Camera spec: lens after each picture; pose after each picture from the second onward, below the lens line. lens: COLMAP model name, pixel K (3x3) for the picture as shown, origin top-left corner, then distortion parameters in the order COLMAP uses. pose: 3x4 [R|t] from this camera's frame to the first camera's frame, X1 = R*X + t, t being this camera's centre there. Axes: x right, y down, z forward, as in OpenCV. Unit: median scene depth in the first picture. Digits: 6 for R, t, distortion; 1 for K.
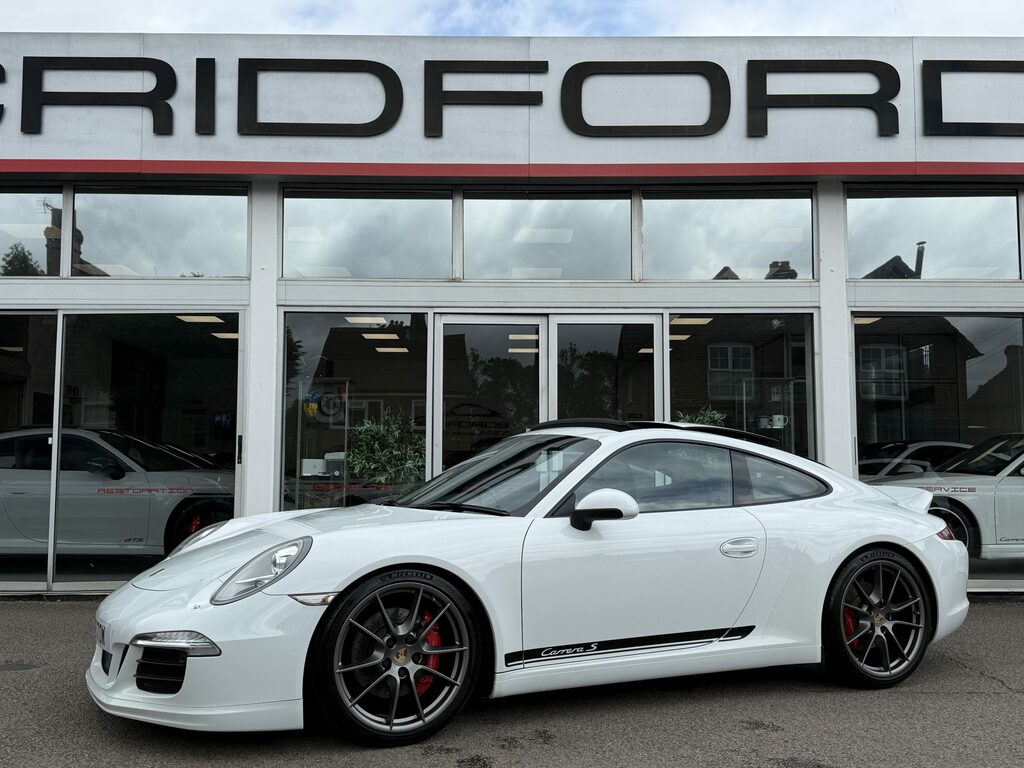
lens RADIAL K [[1040.3, 0, 512.0], [0, 1040.3, 384.0], [0, 0, 1]] dist [0.169659, -0.354449]
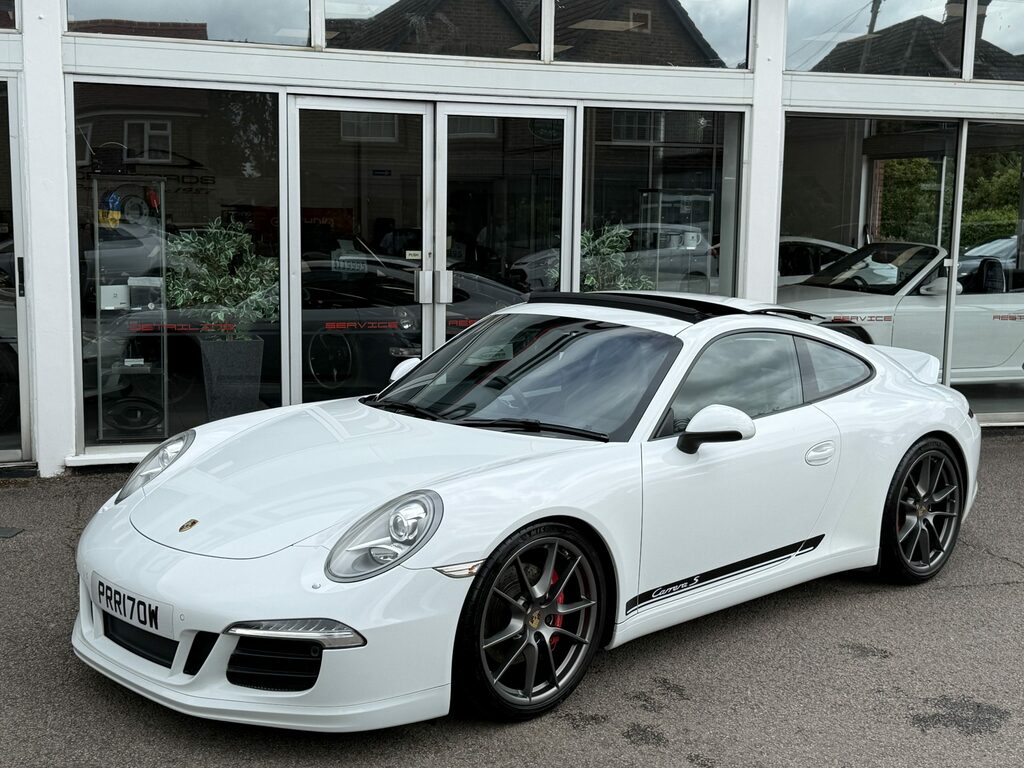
lens RADIAL K [[1329.8, 0, 512.5], [0, 1329.8, 390.2], [0, 0, 1]] dist [0.206932, -0.460263]
pose [[0.954934, -0.027300, 0.295560, -0.374137], [-0.039573, 0.975161, 0.217932, -0.137752], [-0.294168, -0.219807, 0.930135, 0.023691]]
